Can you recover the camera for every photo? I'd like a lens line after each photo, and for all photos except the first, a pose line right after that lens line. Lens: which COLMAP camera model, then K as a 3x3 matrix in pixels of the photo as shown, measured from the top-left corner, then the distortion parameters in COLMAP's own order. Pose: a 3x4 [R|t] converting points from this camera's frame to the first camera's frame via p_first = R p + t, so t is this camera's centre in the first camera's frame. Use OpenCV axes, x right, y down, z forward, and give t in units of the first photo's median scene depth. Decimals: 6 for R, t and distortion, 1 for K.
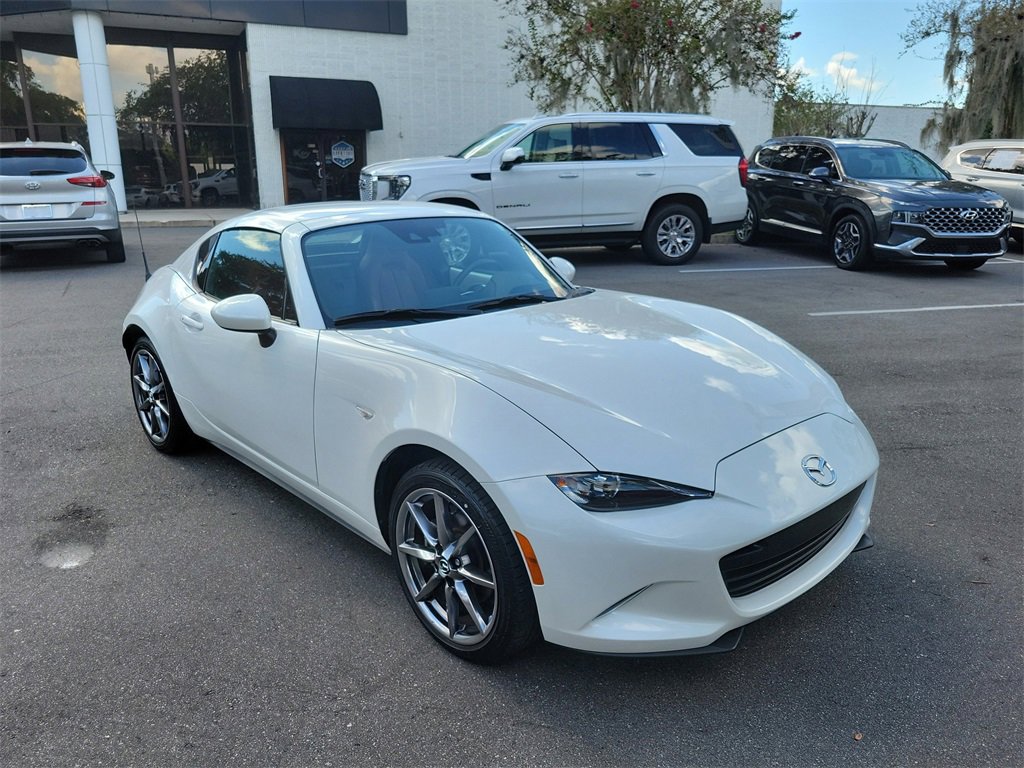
lens RADIAL K [[773.4, 0, 503.6], [0, 773.4, 391.1], [0, 0, 1]] dist [0.046625, -0.031175]
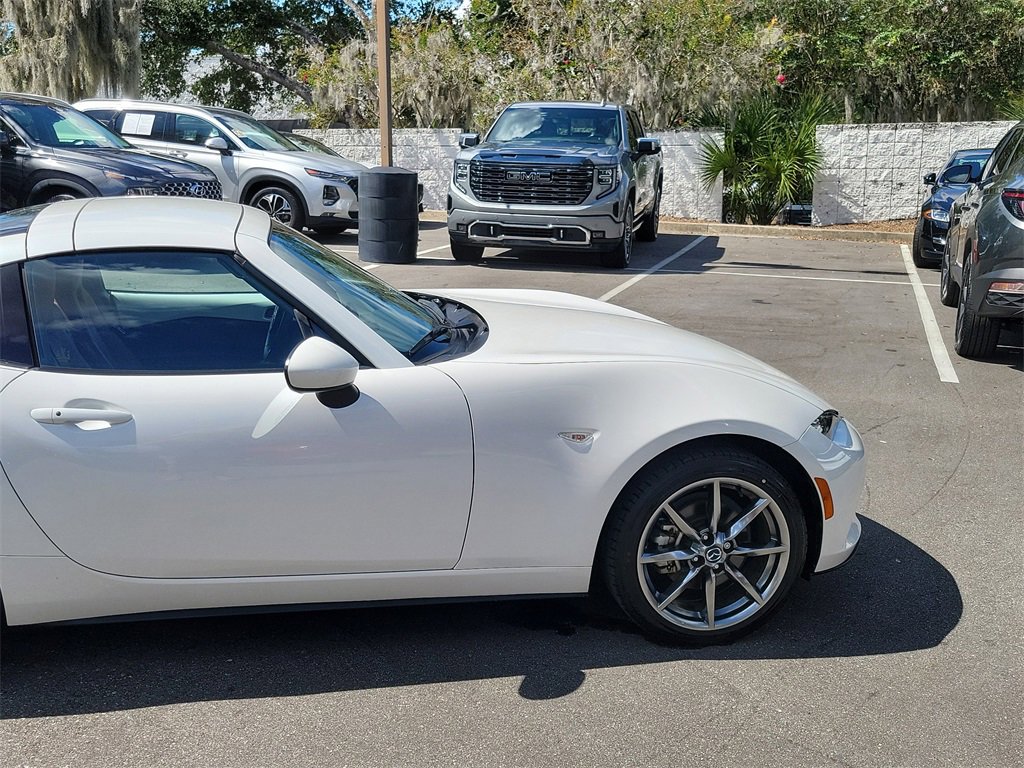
lens RADIAL K [[1158.1, 0, 471.9], [0, 1158.1, 368.5], [0, 0, 1]] dist [0.033903, 0.000000]
pose [[0.519667, -0.162777, 0.838719, -0.338740], [0.220211, 0.974033, 0.052597, -0.035605], [-0.825502, 0.157362, 0.542019, 0.095320]]
